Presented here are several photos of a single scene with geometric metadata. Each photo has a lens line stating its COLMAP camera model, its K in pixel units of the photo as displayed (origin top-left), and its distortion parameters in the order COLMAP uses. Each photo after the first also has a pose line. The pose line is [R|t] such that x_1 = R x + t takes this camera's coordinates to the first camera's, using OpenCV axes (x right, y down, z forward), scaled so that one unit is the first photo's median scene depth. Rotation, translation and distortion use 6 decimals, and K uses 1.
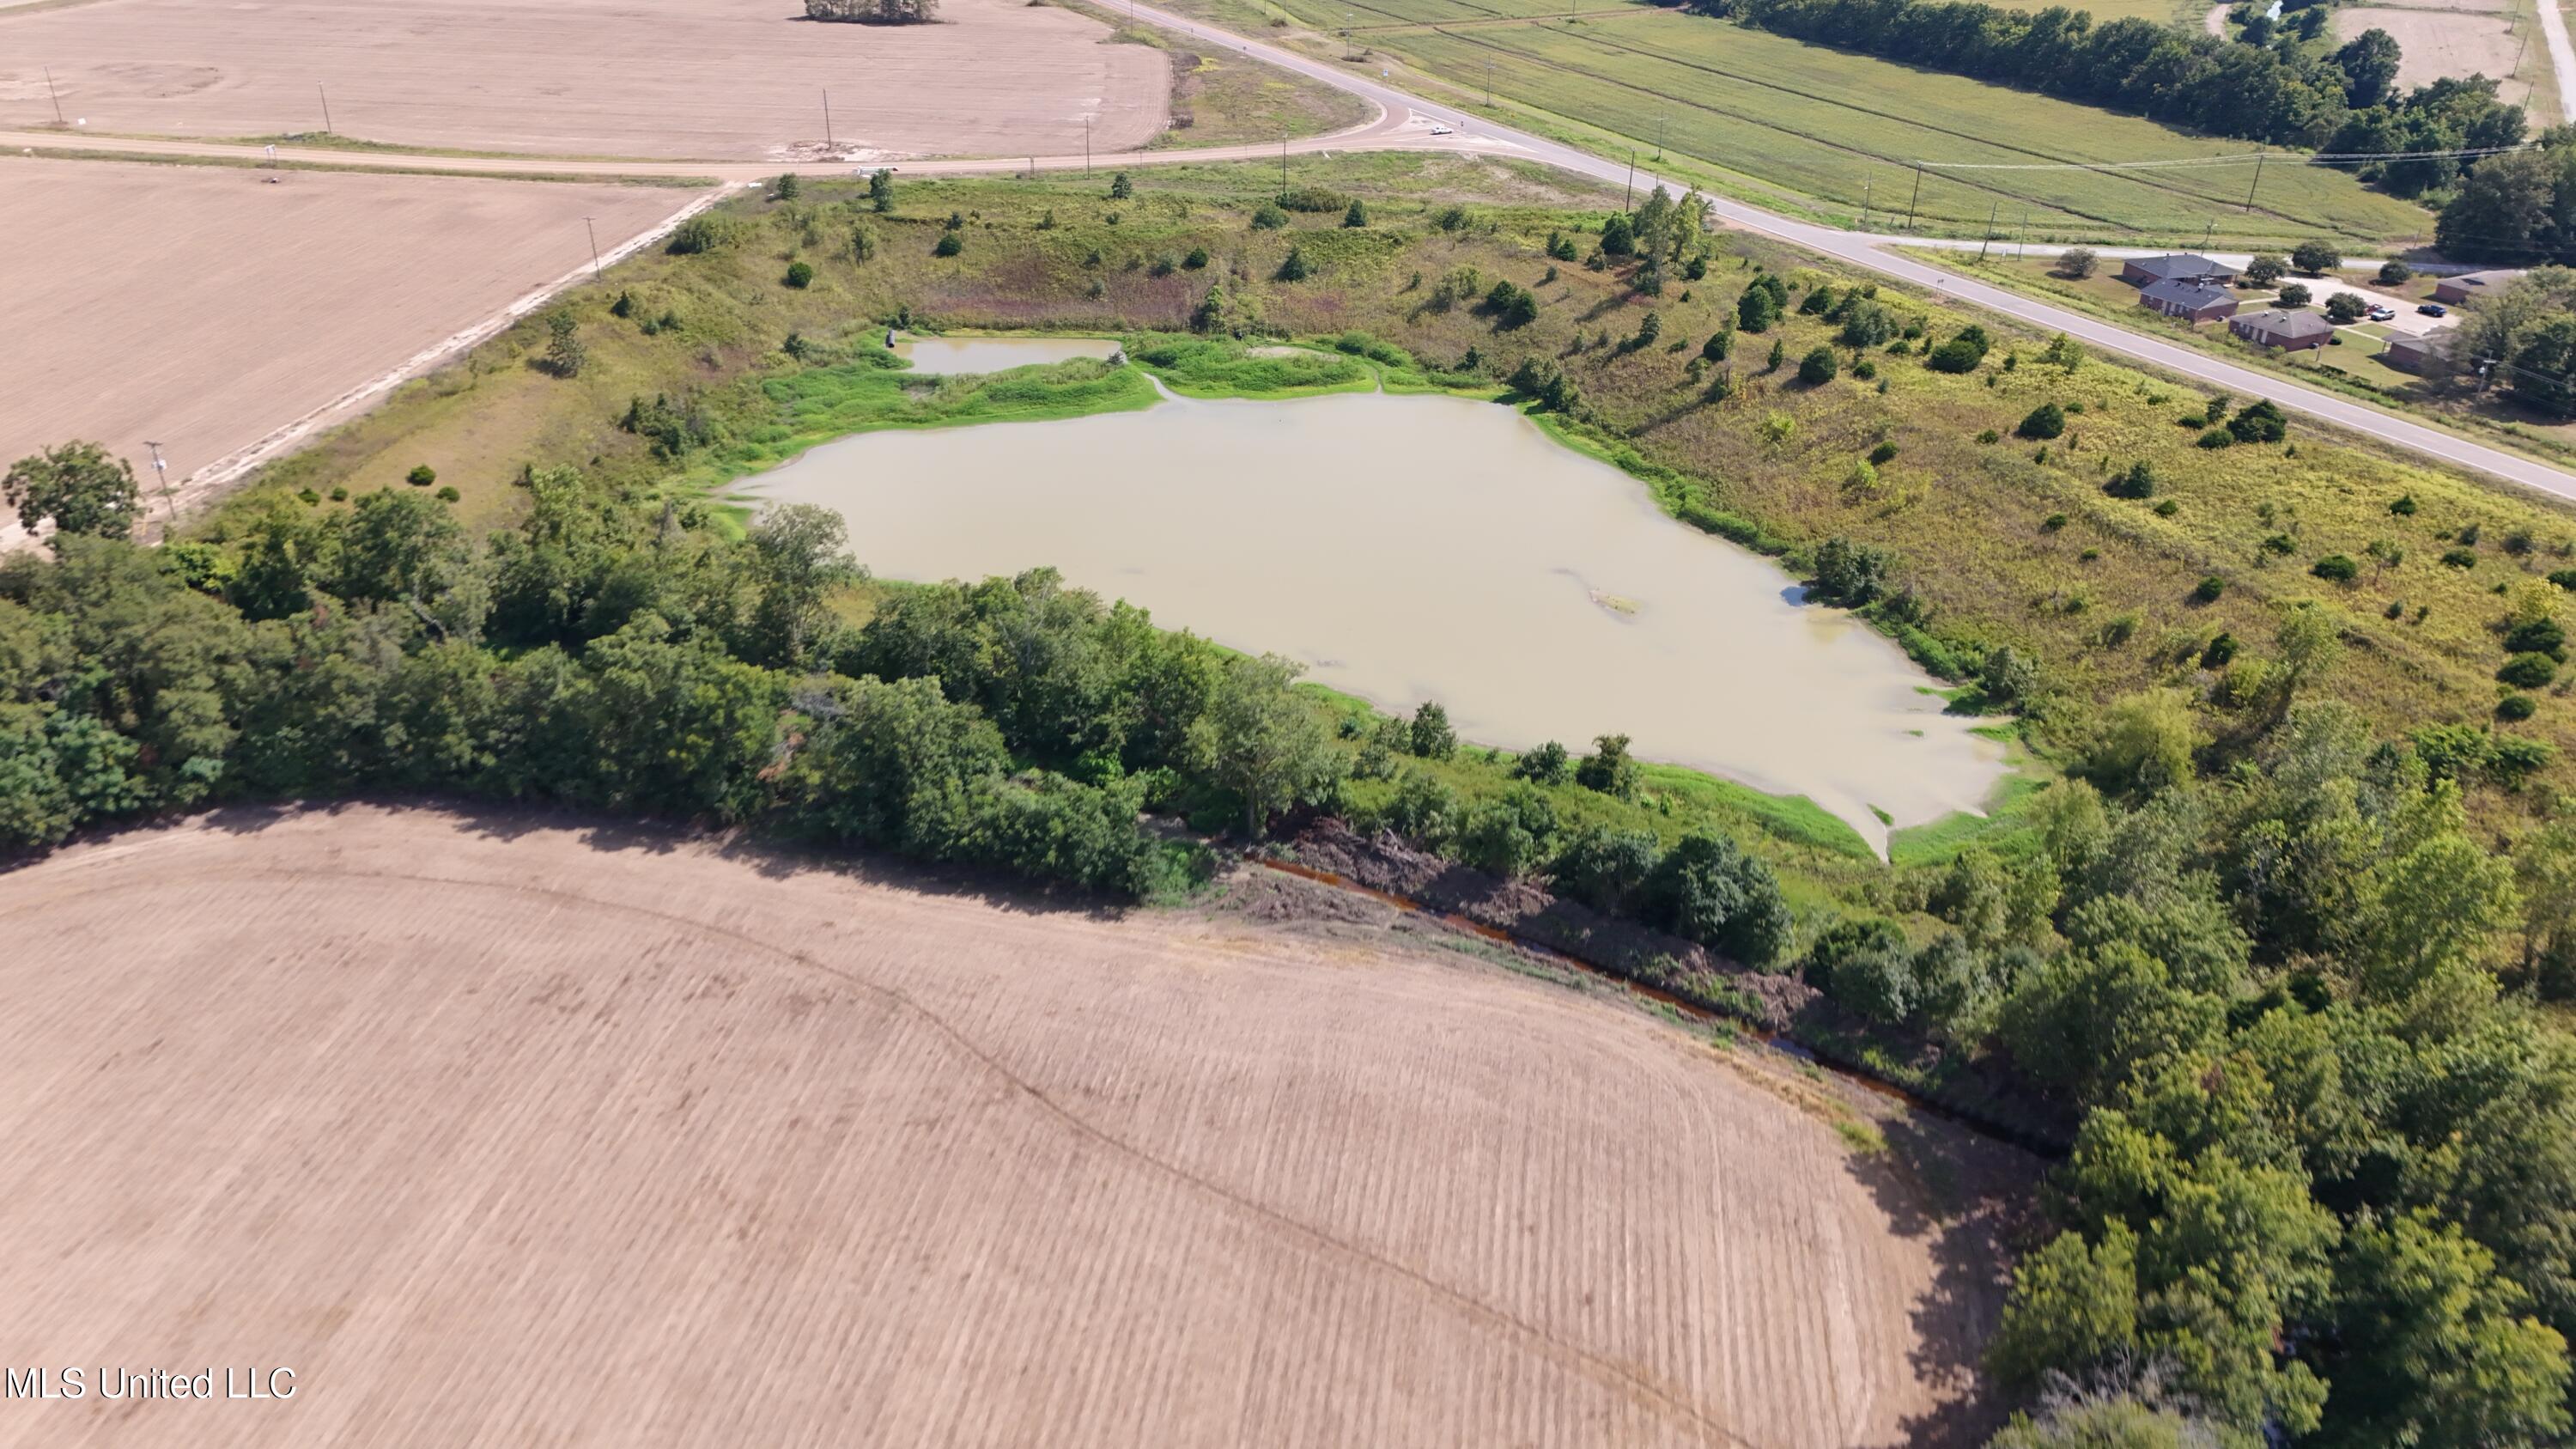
lens RADIAL K [[1889.6, 0, 1276.0], [0, 1889.6, 717.8], [0, 0, 1]] dist [0.072432, -0.062978]
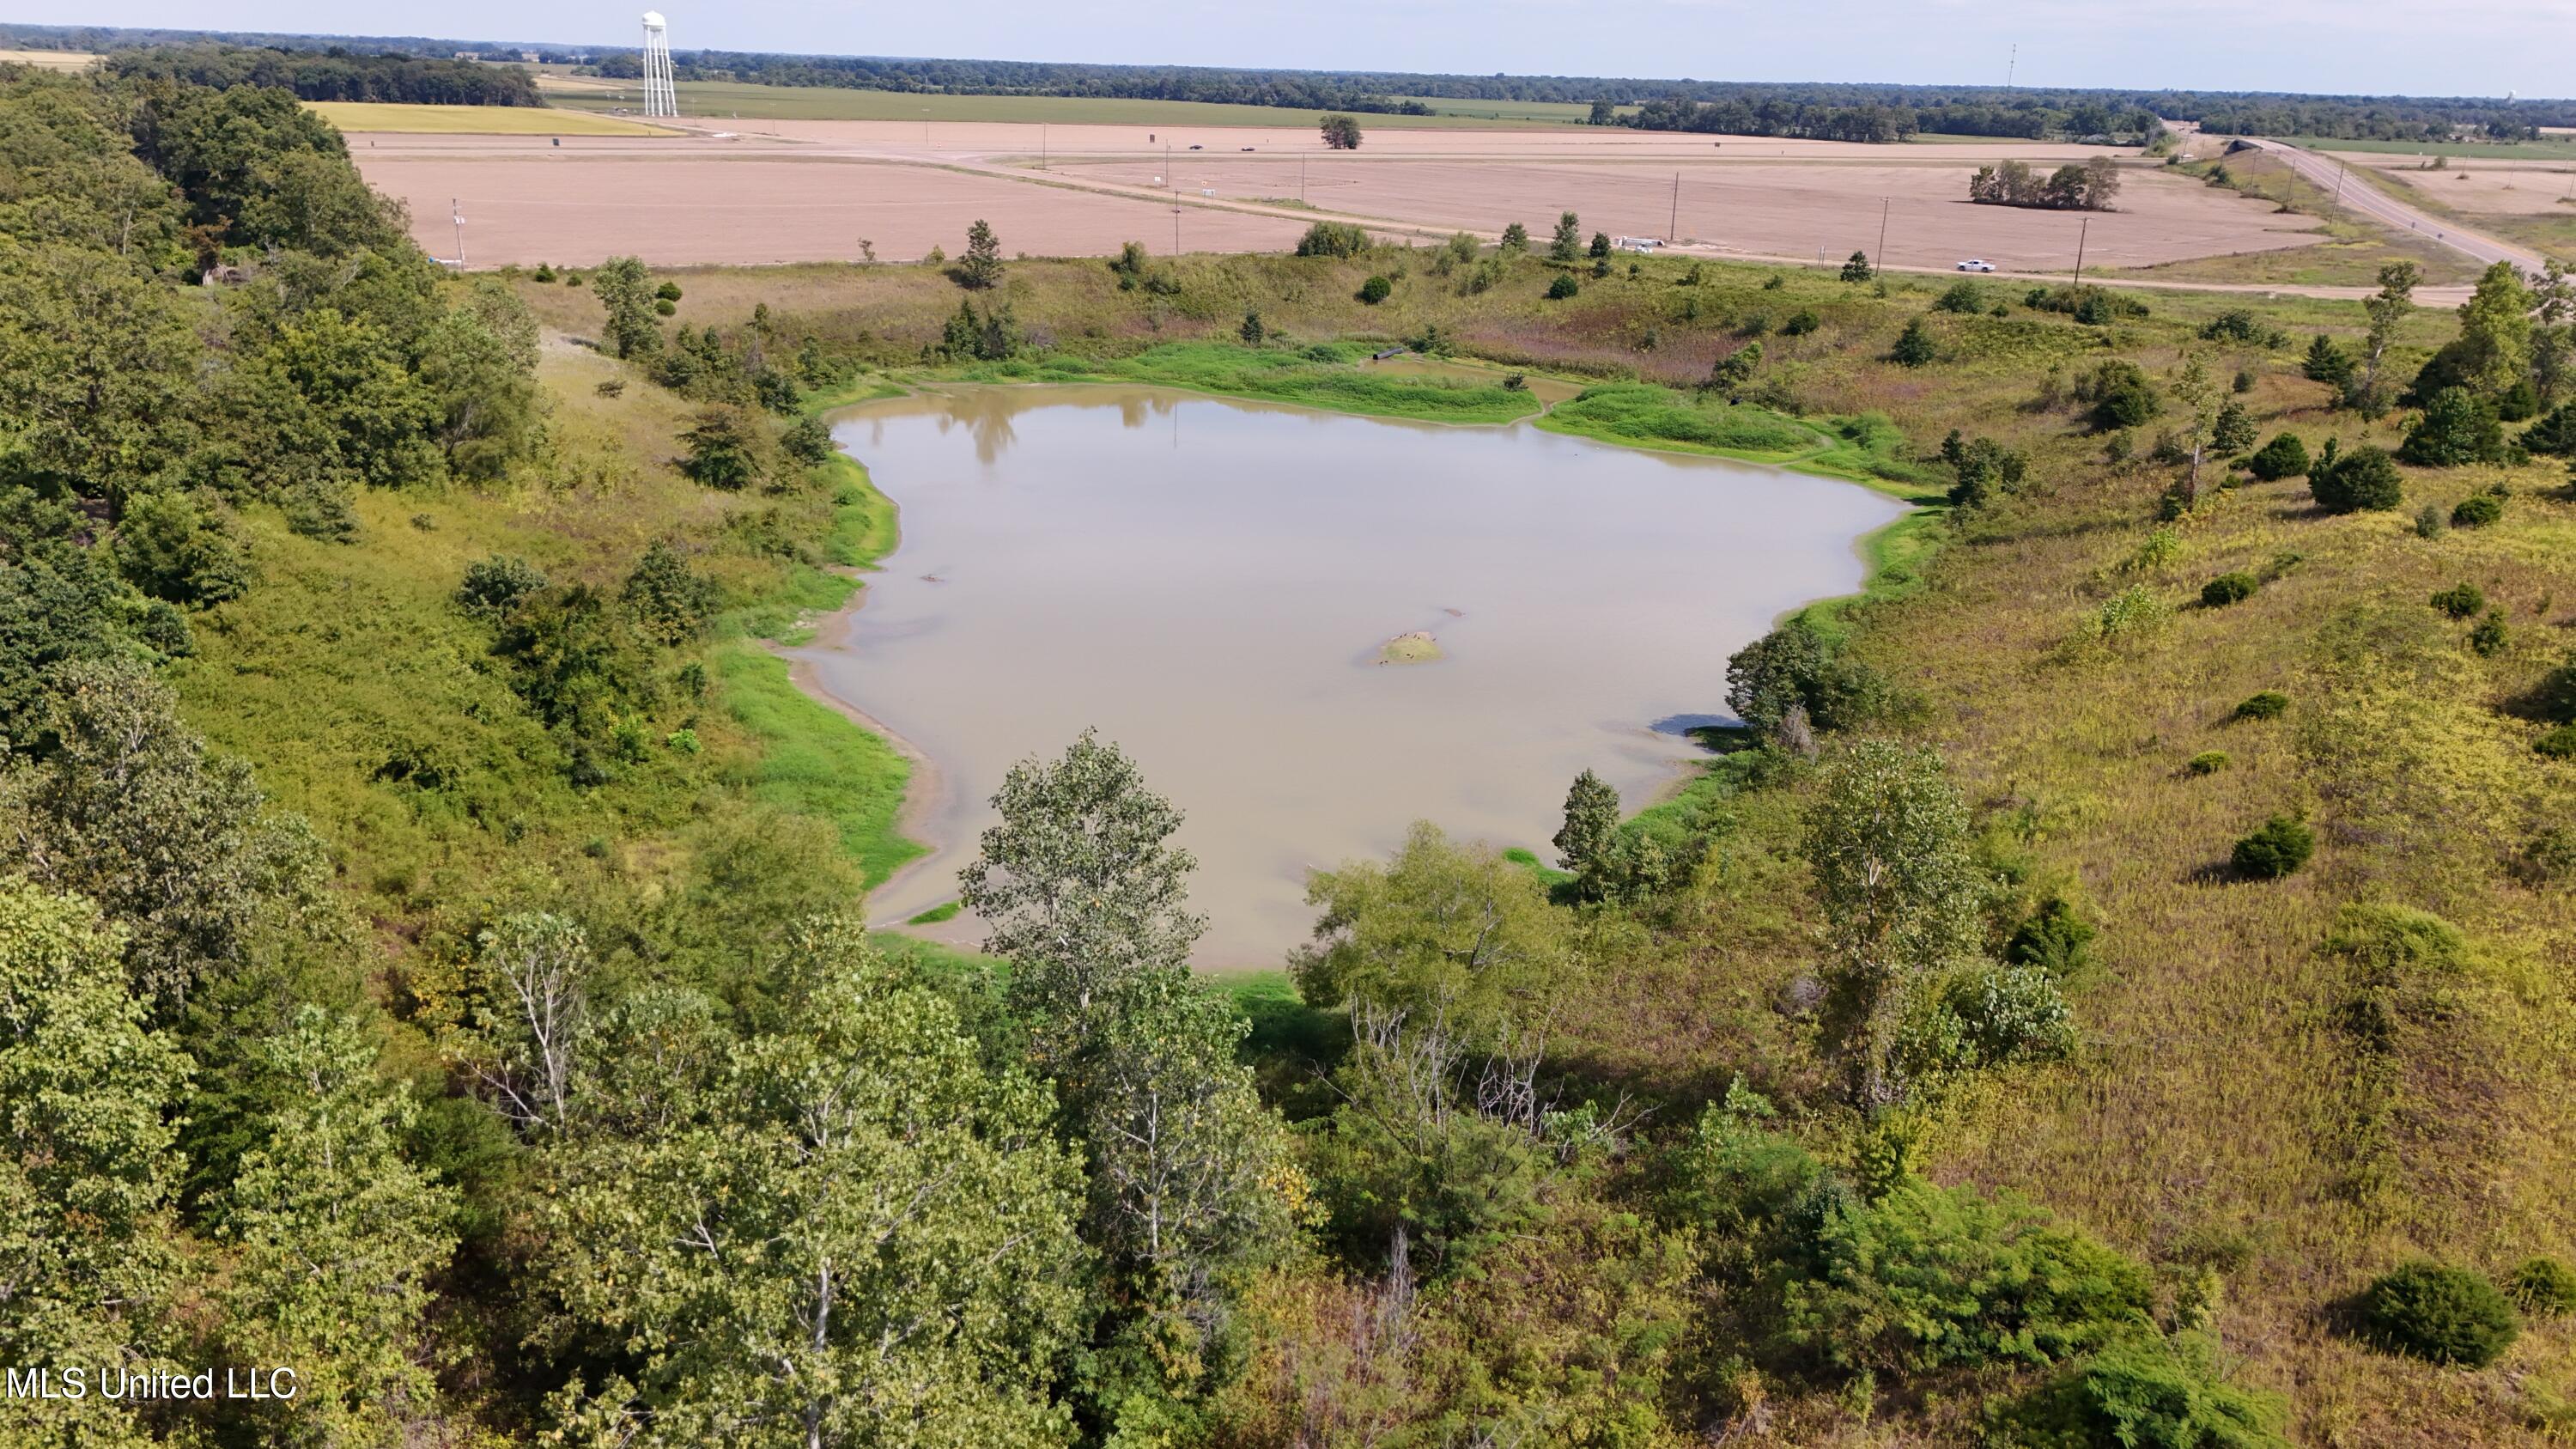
lens RADIAL K [[1889.6, 0, 1280.0], [0, 1889.6, 710.4], [0, 0, 1]] dist [0.072432, -0.062978]
pose [[0.654351, 0.240549, -0.716911, 0.491827], [-0.369187, 0.929012, -0.025254, -0.010672], [0.659944, 0.281199, 0.696707, 0.489644]]
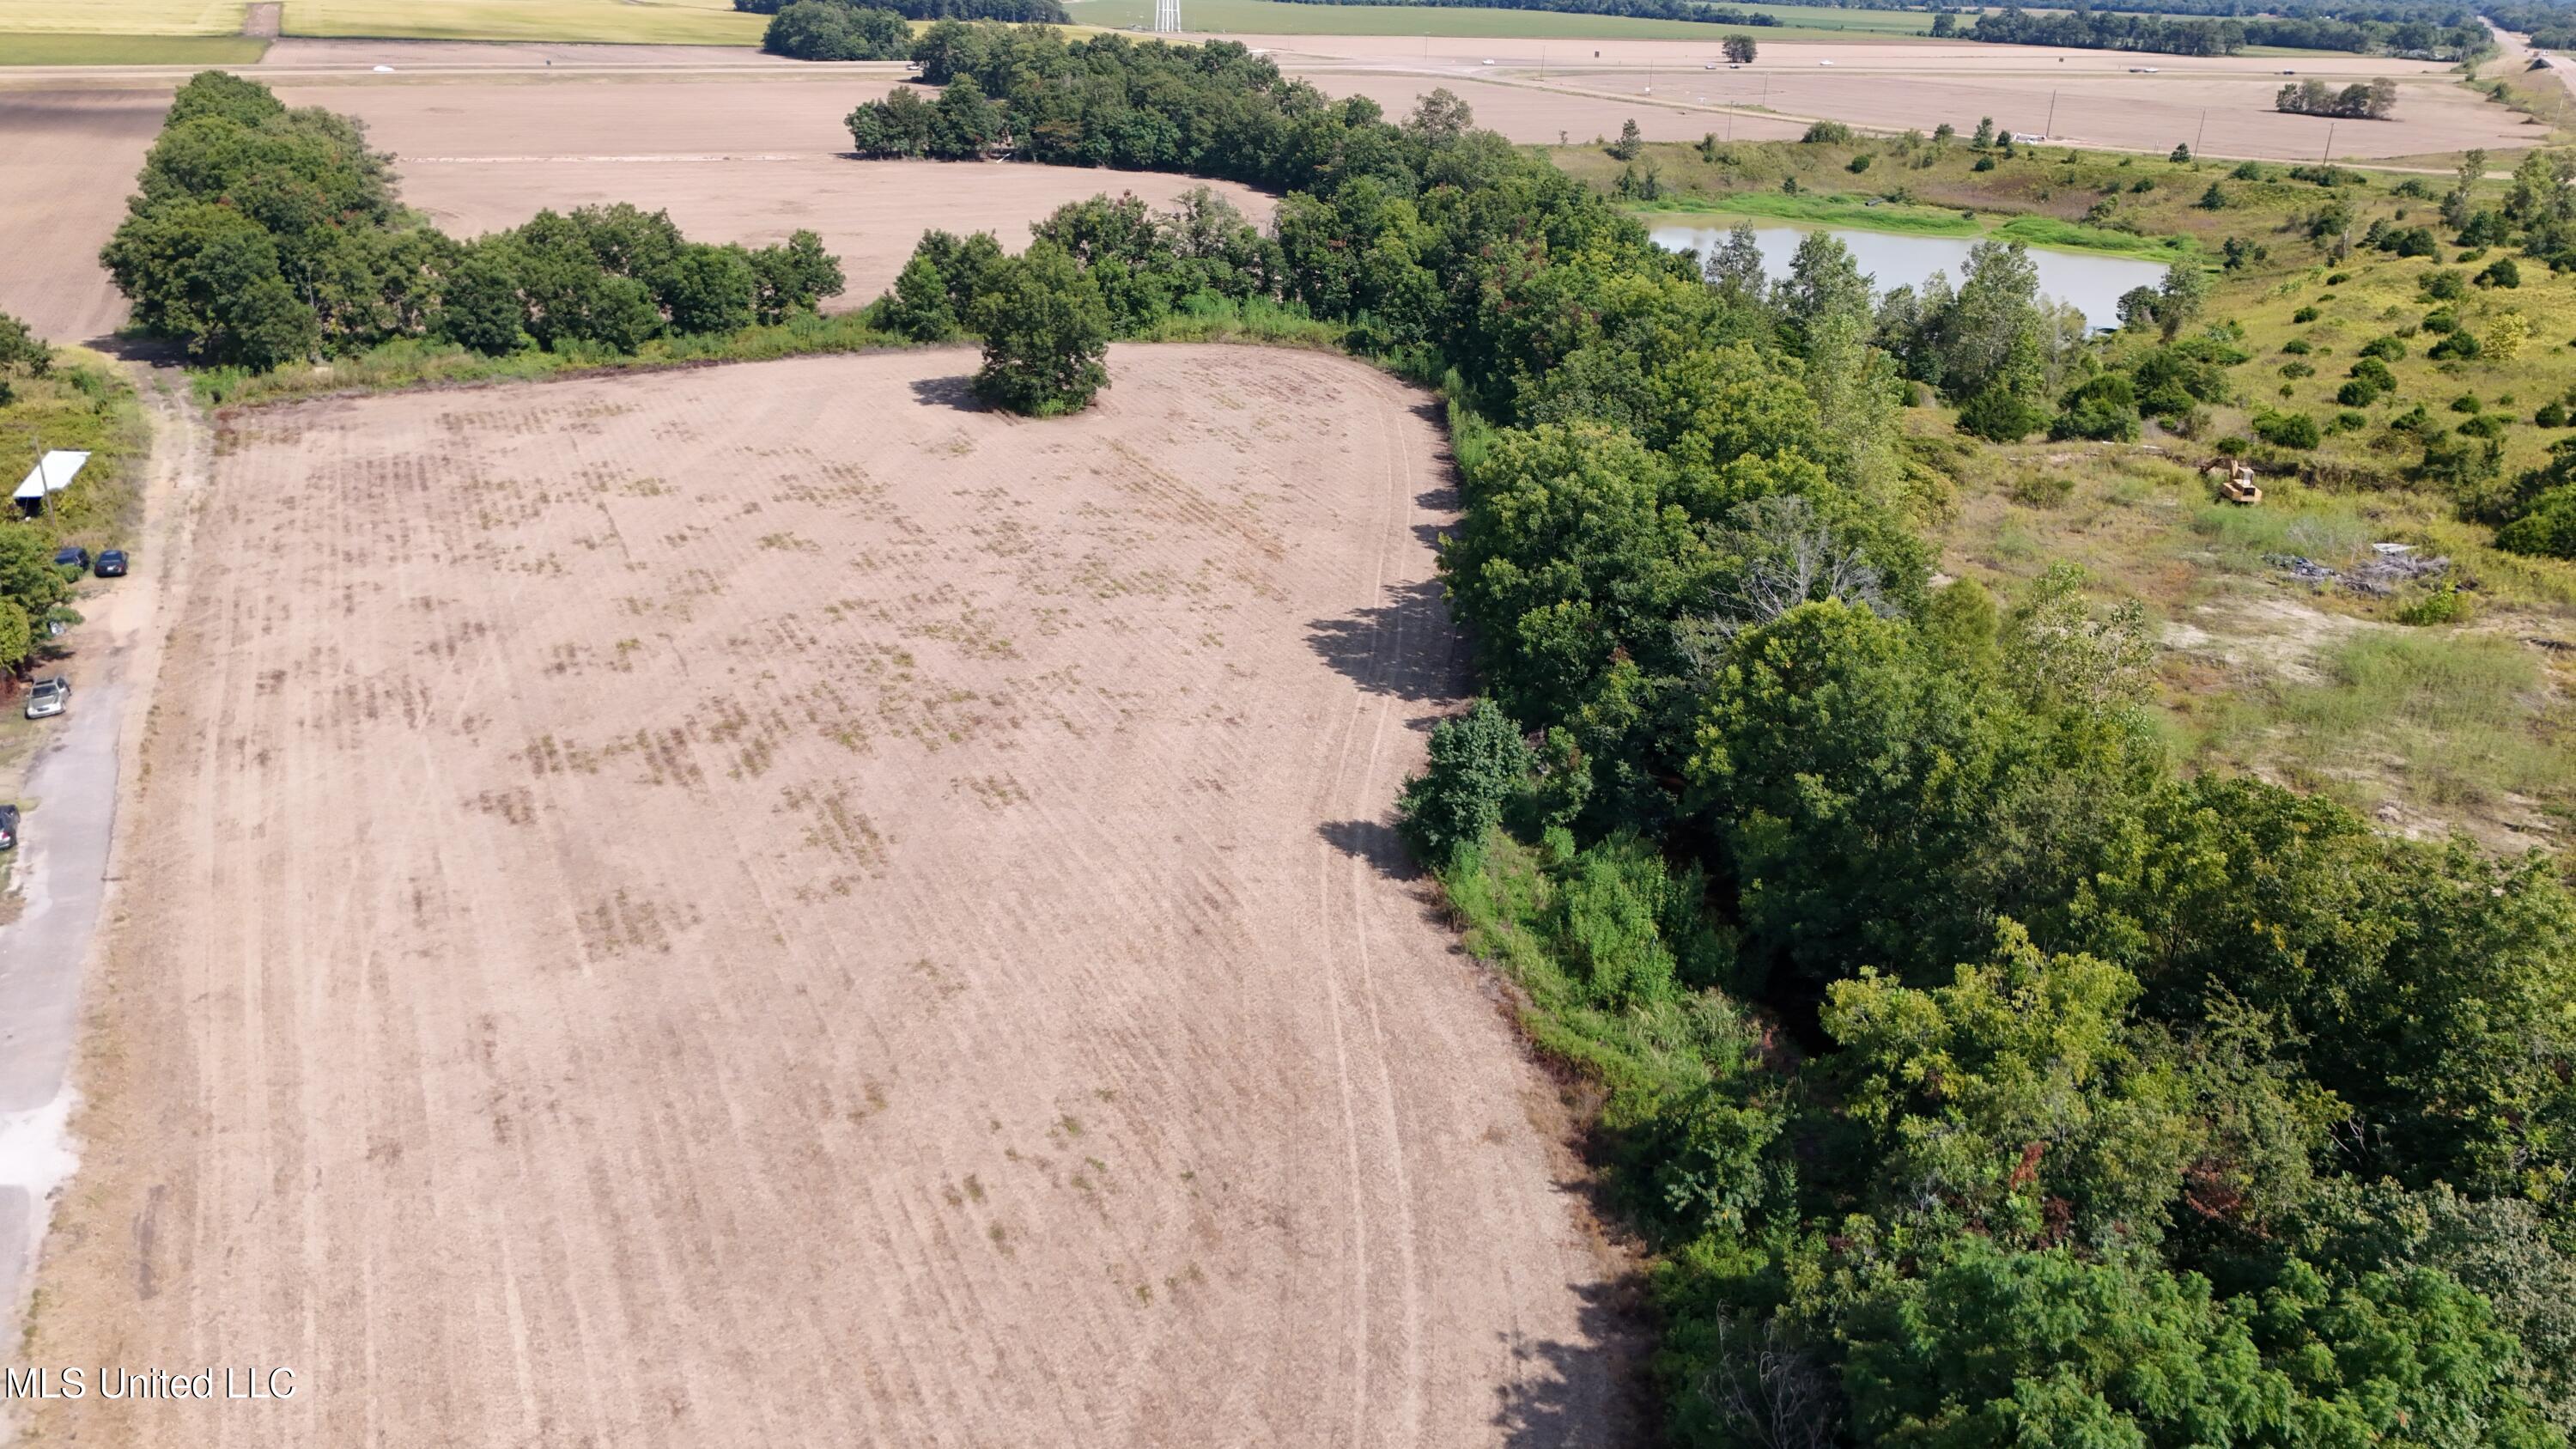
lens RADIAL K [[1889.6, 0, 1288.0], [0, 1889.6, 719.9], [0, 0, 1]] dist [0.072432, -0.062978]
pose [[0.548336, 0.309036, -0.777061, 0.908913], [-0.411468, 0.908653, 0.071016, 0.265774], [0.728026, 0.280796, 0.625406, -0.104710]]
